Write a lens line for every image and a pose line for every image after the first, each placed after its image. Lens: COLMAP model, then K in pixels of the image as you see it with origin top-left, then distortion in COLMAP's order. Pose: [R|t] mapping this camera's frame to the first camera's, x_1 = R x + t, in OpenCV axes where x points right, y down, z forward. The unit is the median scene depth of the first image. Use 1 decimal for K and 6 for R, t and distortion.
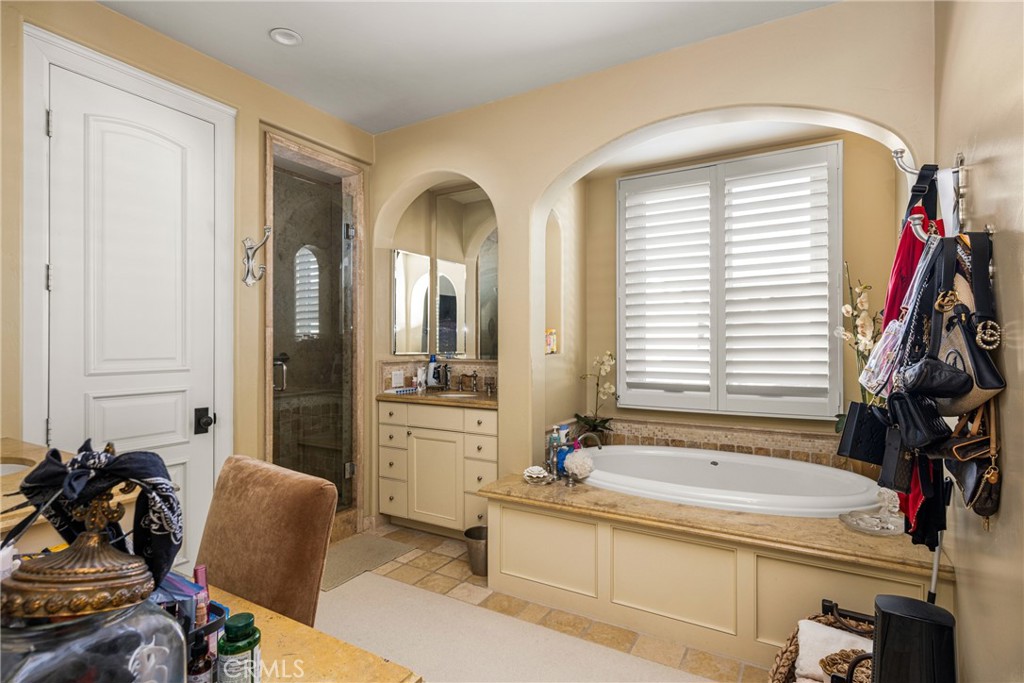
lens RADIAL K [[466.9, 0, 510.6], [0, 466.9, 346.0], [0, 0, 1]] dist [-0.000667, -0.000087]
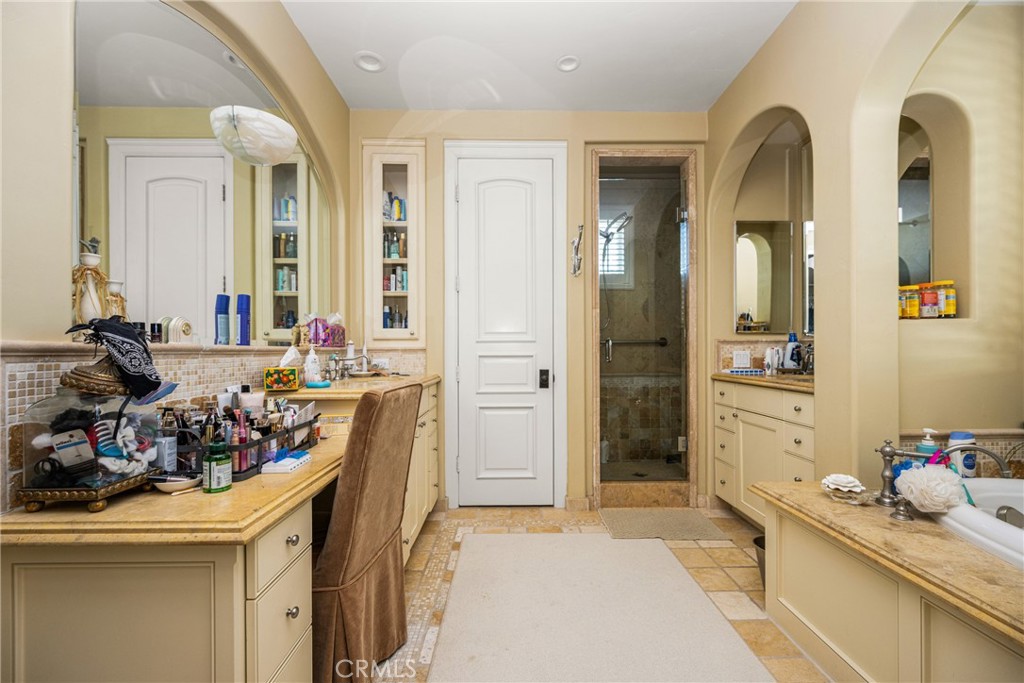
lens RADIAL K [[408.3, 0, 511.8], [0, 408.3, 345.1], [0, 0, 1]] dist [0.000709, 0.000126]
pose [[0.557159, -0.005306, -0.830389, 0.206381], [0.007837, 0.999969, -0.001132, 0.045539], [0.830369, -0.005877, 0.557184, 0.186368]]
